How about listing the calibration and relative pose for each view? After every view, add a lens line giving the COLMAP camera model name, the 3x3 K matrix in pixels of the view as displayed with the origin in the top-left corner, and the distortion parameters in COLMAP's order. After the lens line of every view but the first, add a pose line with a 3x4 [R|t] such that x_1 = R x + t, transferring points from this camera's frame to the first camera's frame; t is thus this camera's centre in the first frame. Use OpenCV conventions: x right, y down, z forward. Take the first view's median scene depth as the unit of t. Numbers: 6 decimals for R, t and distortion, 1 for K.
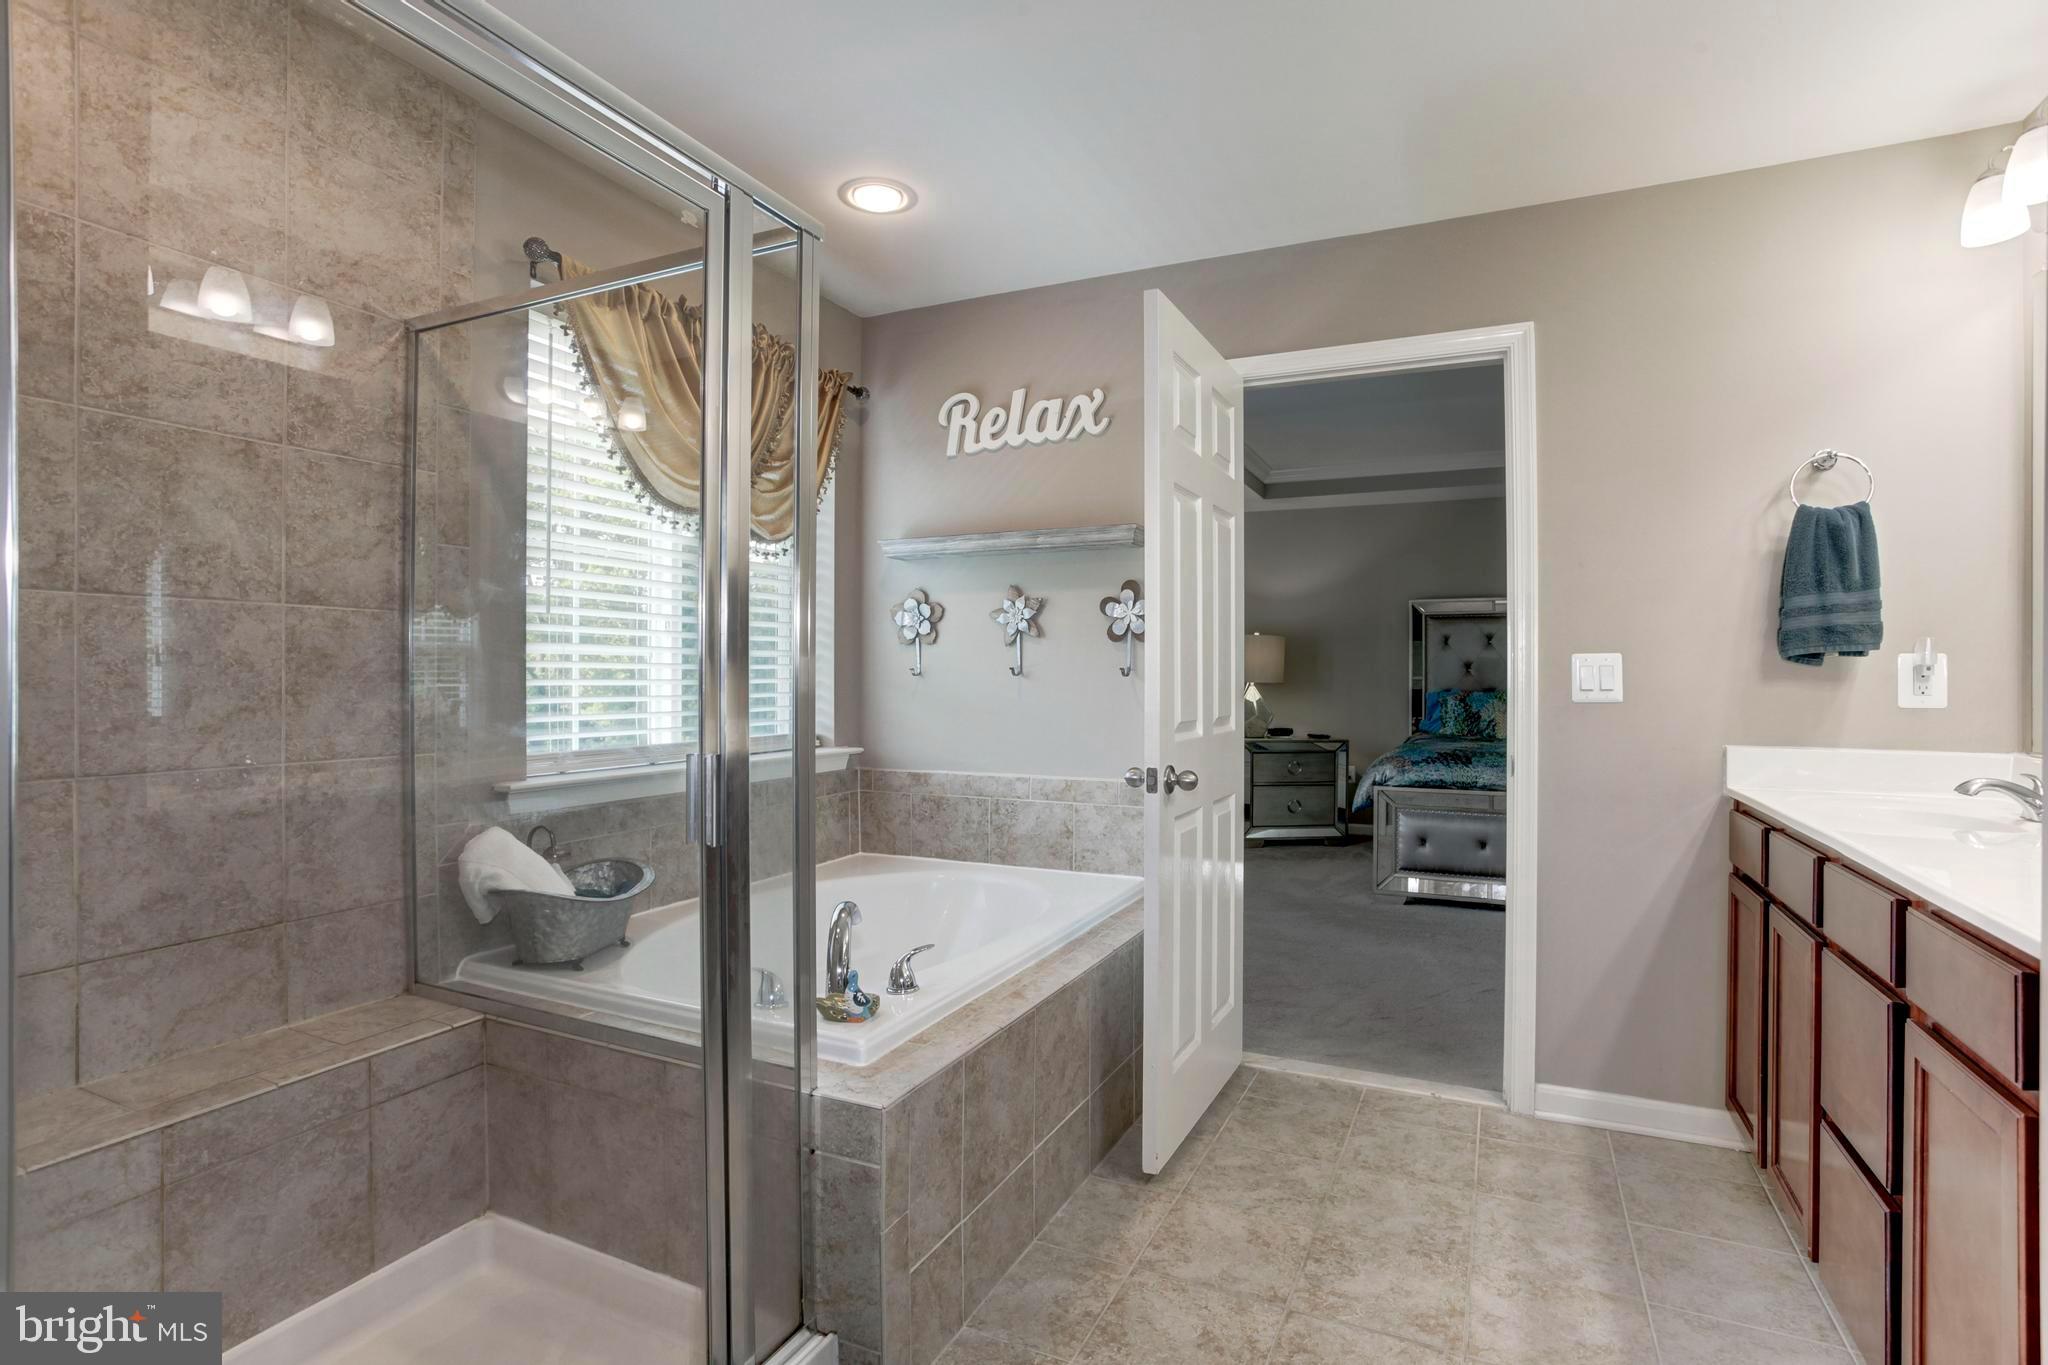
lens RADIAL K [[1017.4, 0, 1022.1], [0, 1017.4, 689.2], [0, 0, 1]] dist [-0.049936, 0.028149]
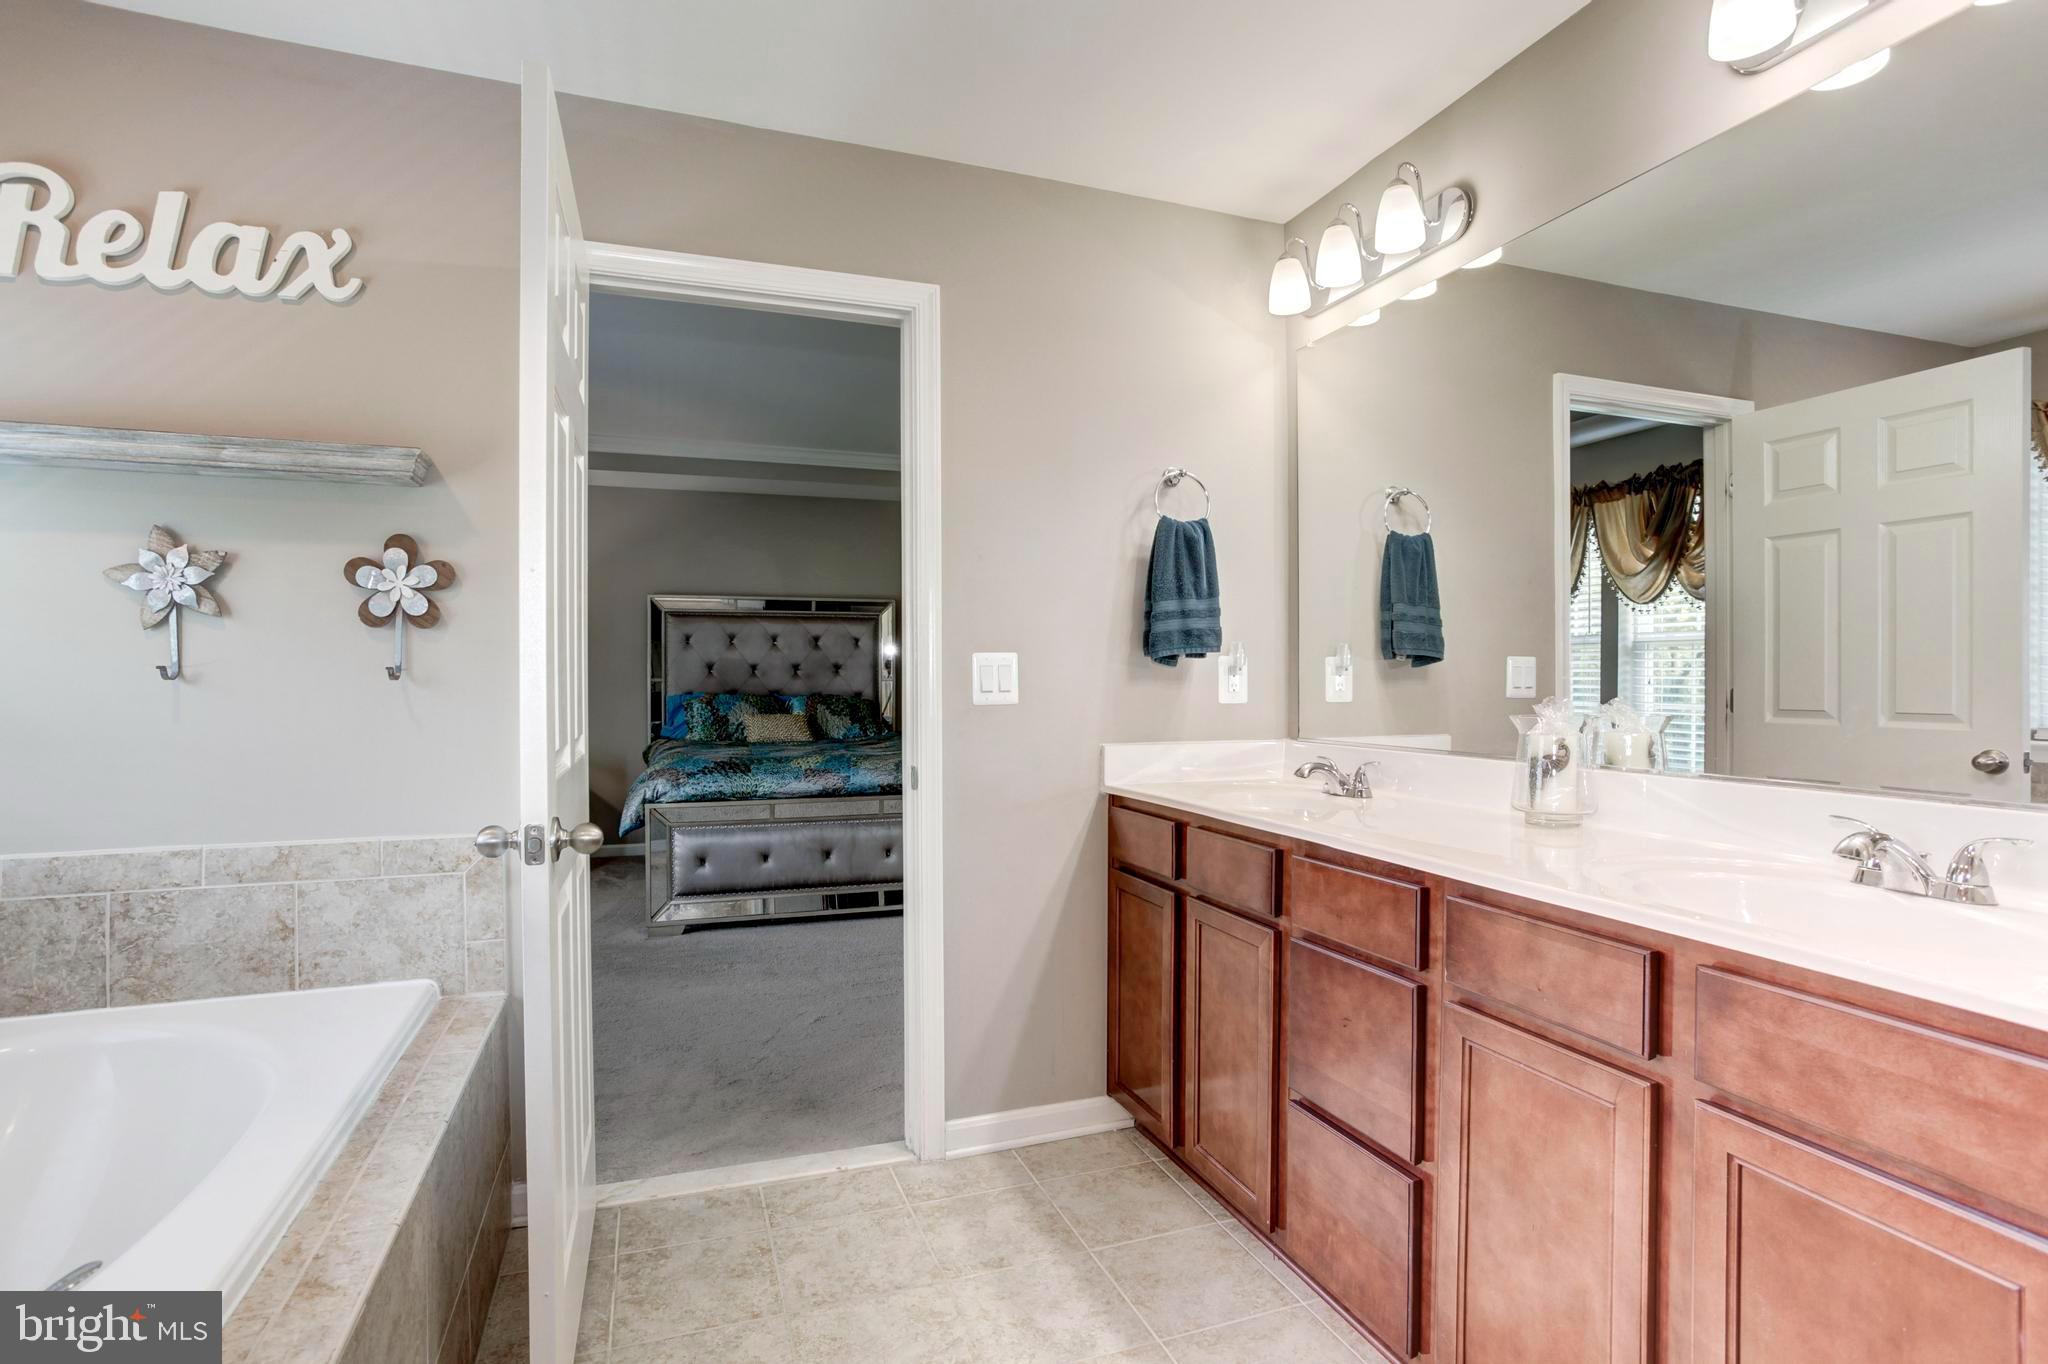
lens RADIAL K [[1017.4, 0, 1022.1], [0, 1017.4, 688.7], [0, 0, 1]] dist [-0.049936, 0.028149]
pose [[0.696445, -0.011423, 0.717520, -0.080379], [0.013311, 0.999907, 0.002998, -0.003420], [-0.717487, 0.007463, 0.696532, 0.258367]]
